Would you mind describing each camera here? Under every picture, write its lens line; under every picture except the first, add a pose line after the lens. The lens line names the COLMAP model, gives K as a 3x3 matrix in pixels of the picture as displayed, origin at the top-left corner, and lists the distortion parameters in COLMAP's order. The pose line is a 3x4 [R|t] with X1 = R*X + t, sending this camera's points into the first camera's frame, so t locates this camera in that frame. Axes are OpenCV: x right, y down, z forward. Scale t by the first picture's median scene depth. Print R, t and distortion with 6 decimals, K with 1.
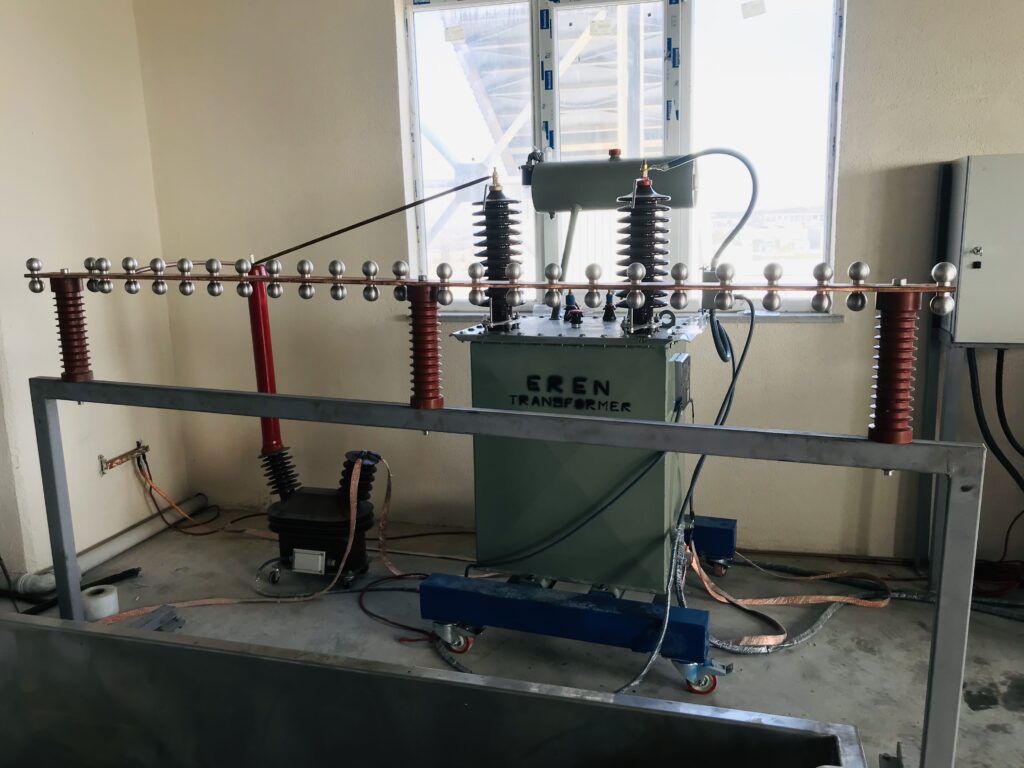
lens RADIAL K [[831.0, 0, 512.0], [0, 831.0, 384.0], [0, 0, 1]] dist [0.008901, -0.002079]
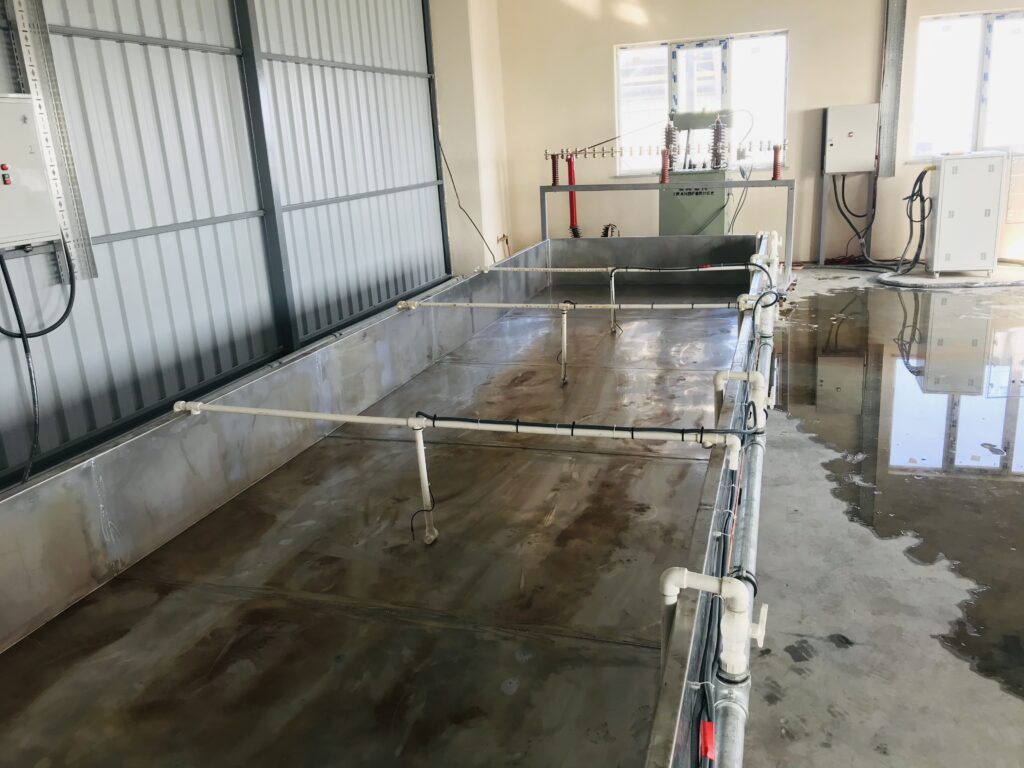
lens RADIAL K [[831.0, 0, 512.0], [0, 831.0, 384.0], [0, 0, 1]] dist [0.008901, -0.002079]
pose [[0.999131, -0.025033, -0.033339, -0.506251], [0.027816, 0.995924, 0.085805, 0.432536], [0.031055, -0.086658, 0.995754, -2.110249]]
